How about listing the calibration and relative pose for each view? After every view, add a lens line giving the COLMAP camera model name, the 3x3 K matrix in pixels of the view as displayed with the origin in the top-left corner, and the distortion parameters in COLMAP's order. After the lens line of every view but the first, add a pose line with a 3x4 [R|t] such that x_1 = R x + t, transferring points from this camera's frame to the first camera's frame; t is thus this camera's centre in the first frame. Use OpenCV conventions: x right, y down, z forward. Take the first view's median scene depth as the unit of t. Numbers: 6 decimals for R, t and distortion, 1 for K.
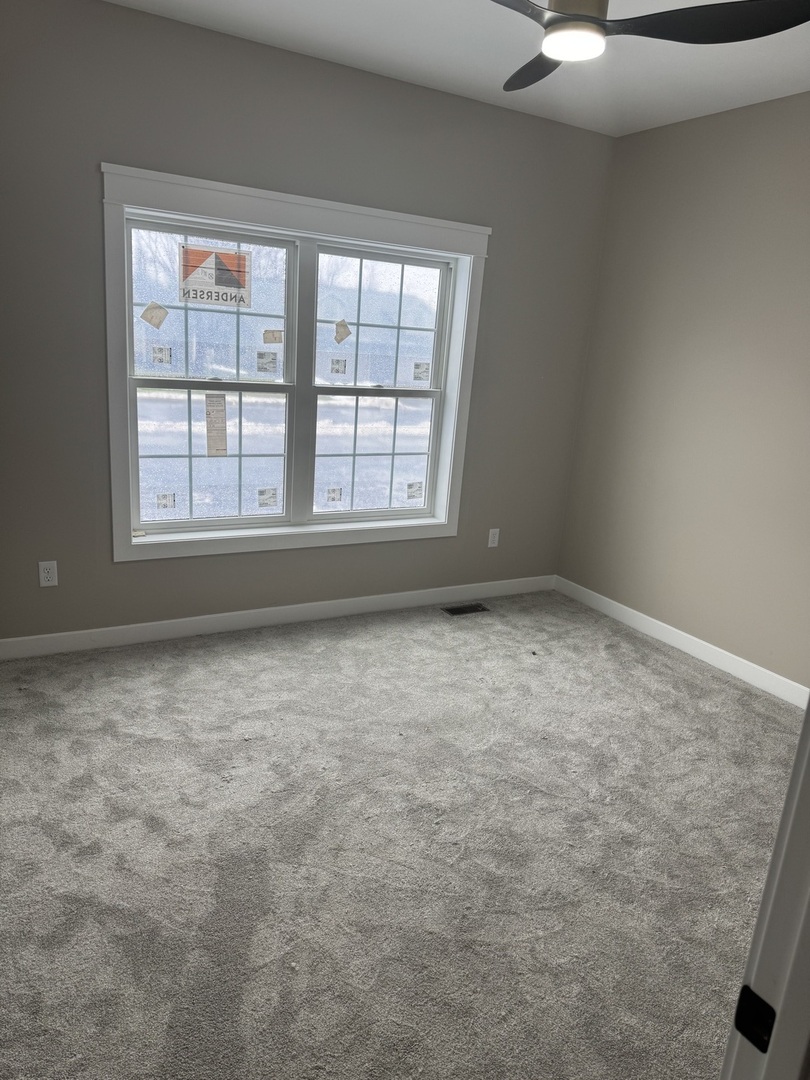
lens RADIAL K [[774.6, 0, 405.0], [0, 774.6, 540.0], [0, 0, 1]] dist [0.029913, -0.001738]
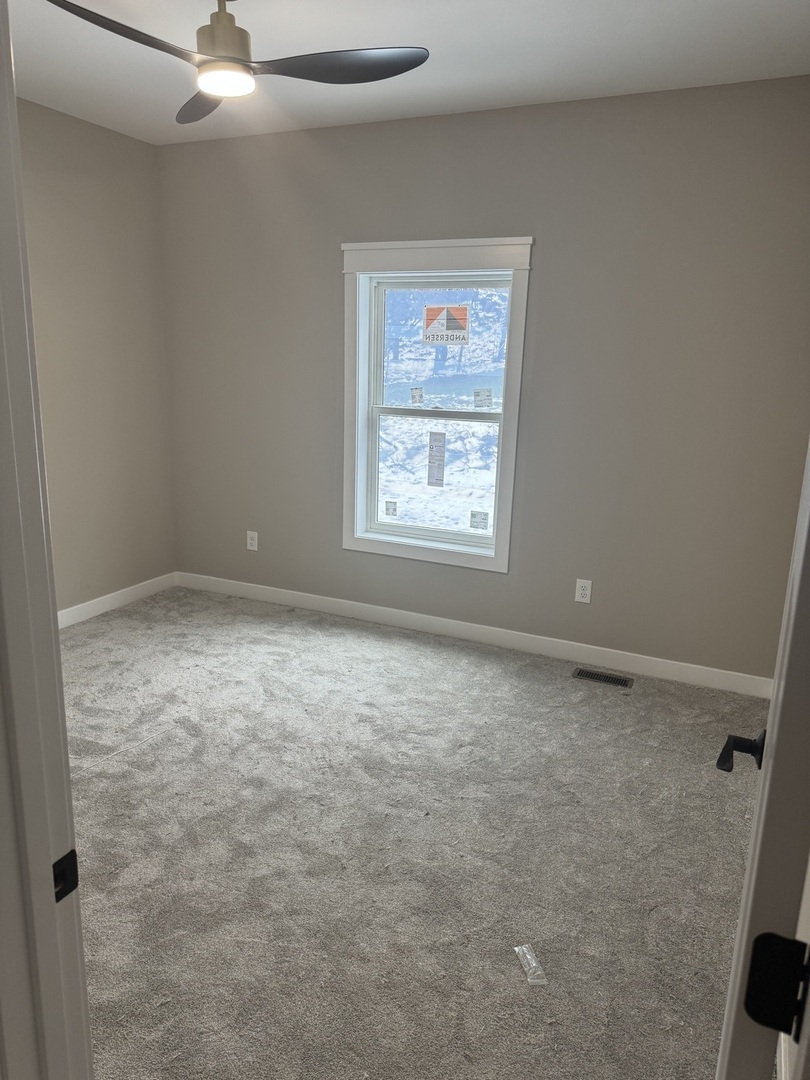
lens RADIAL K [[744.3, 0, 404.9], [0, 744.3, 521.7], [0, 0, 1]] dist [0.033684, -0.000184]
pose [[0.576043, 0.121870, -0.808283, 0.744347], [-0.192546, 0.981229, 0.010724, -0.054450], [0.794418, 0.149455, 0.588696, 0.406048]]
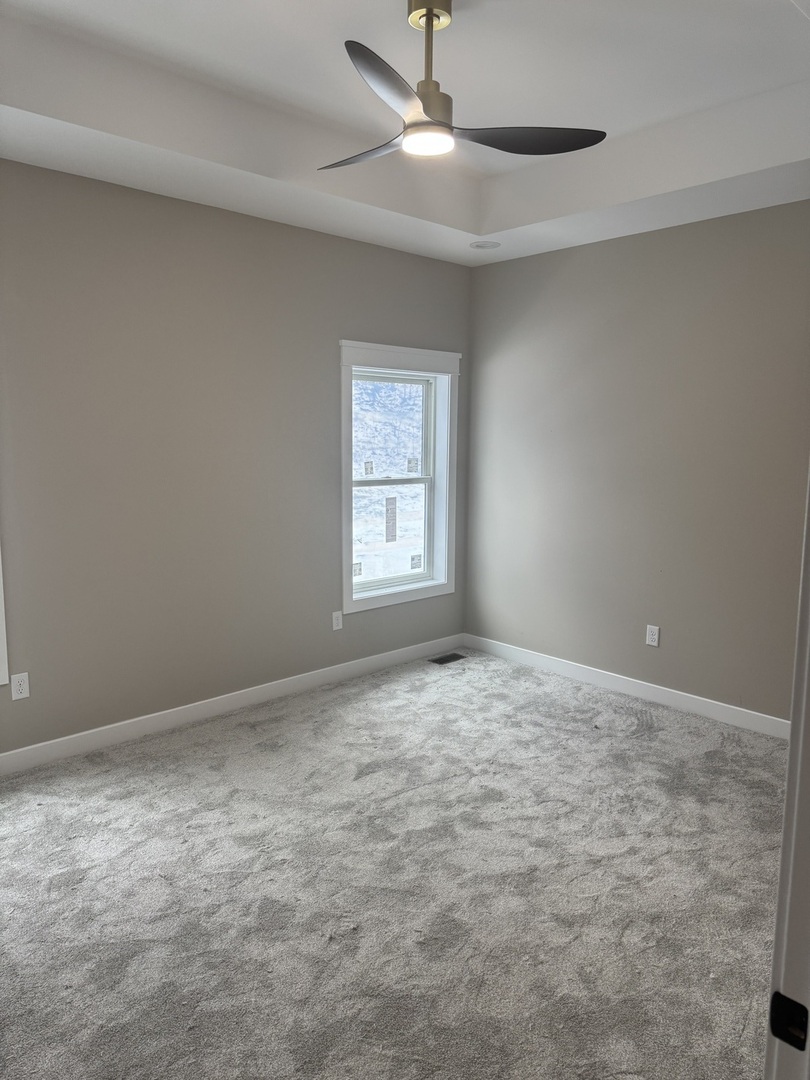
lens RADIAL K [[774.6, 0, 405.0], [0, 774.6, 540.0], [0, 0, 1]] dist [0.029913, -0.001738]
pose [[0.963286, -0.097228, 0.250254, -0.326774], [0.125111, 0.987291, -0.098002, 0.024471], [-0.237545, 0.125713, 0.963208, -0.190080]]
